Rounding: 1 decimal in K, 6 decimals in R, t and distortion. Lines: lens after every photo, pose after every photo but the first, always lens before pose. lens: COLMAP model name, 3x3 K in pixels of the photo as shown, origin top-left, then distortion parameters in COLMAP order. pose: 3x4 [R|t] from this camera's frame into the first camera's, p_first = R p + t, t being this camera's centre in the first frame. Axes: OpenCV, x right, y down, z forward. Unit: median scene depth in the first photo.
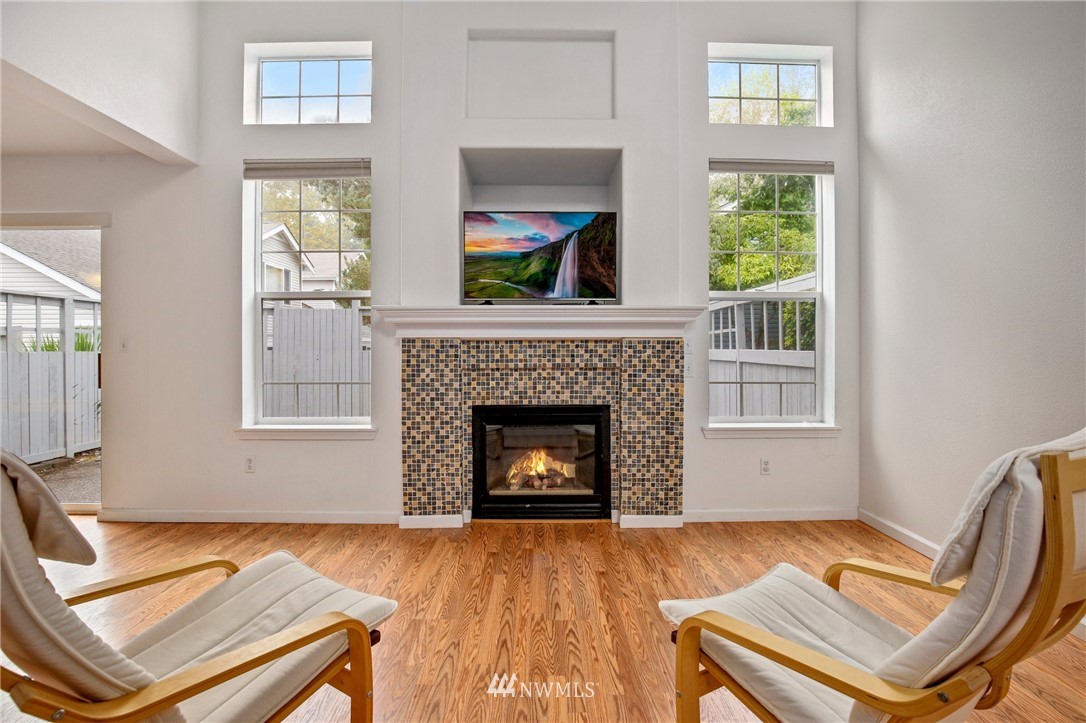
lens RADIAL K [[508.6, 0, 543.5], [0, 508.6, 352.9], [0, 0, 1]] dist [-0.031491, 0.005144]
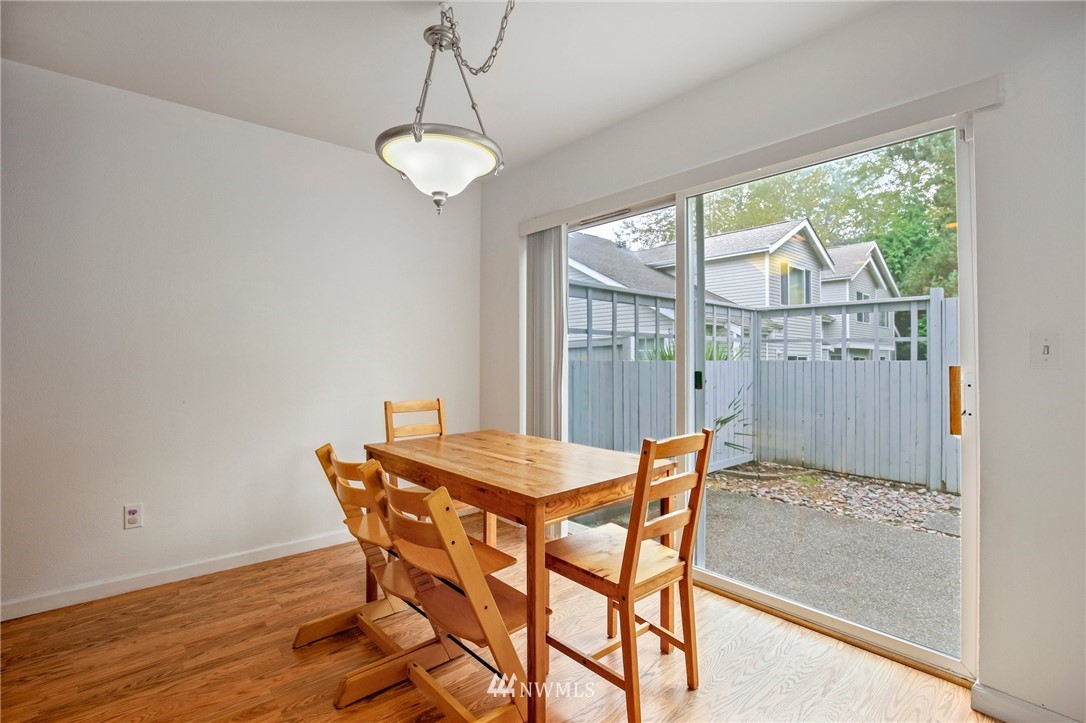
lens RADIAL K [[508.6, 0, 558.1], [0, 508.6, 351.5], [0, 0, 1]] dist [-0.031491, 0.005144]
pose [[0.673891, -0.000228, -0.738831, -0.819941], [-0.013865, 0.999820, -0.012954, -0.005735], [0.738701, 0.018973, 0.673766, 0.358437]]
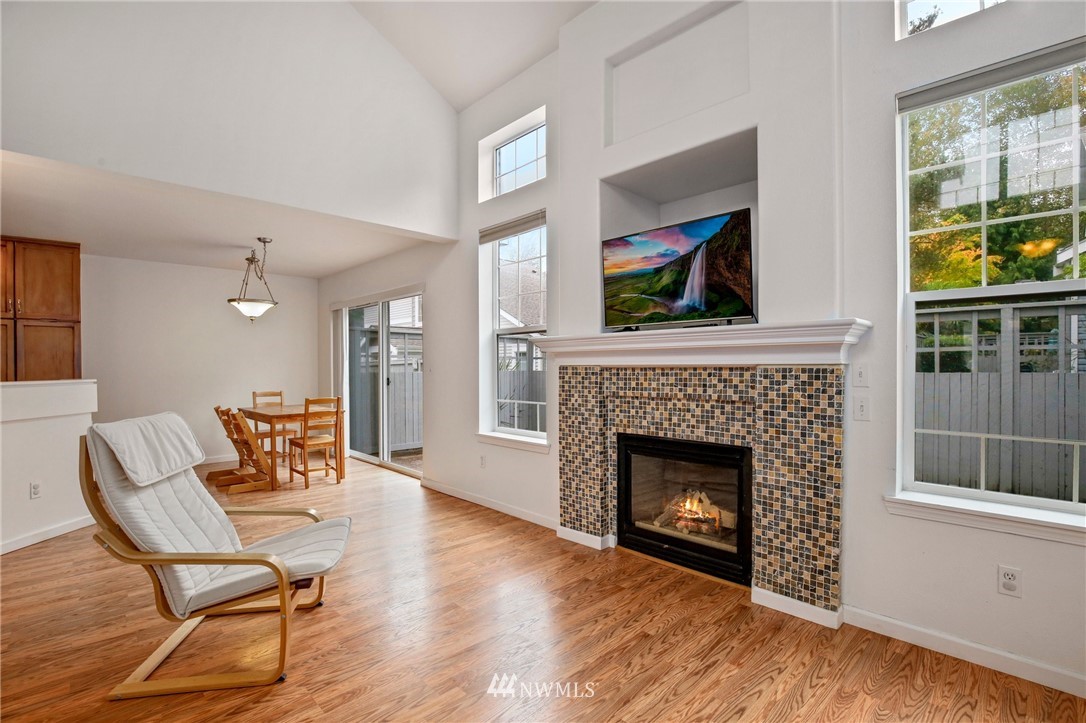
lens RADIAL K [[508.6, 0, 543.7], [0, 508.6, 369.1], [0, 0, 1]] dist [-0.031491, 0.005144]
pose [[0.682366, 0.003992, -0.731000, 0.506022], [0.001679, 0.999974, 0.007027, -0.029311], [0.731009, -0.006022, 0.682341, 0.216292]]
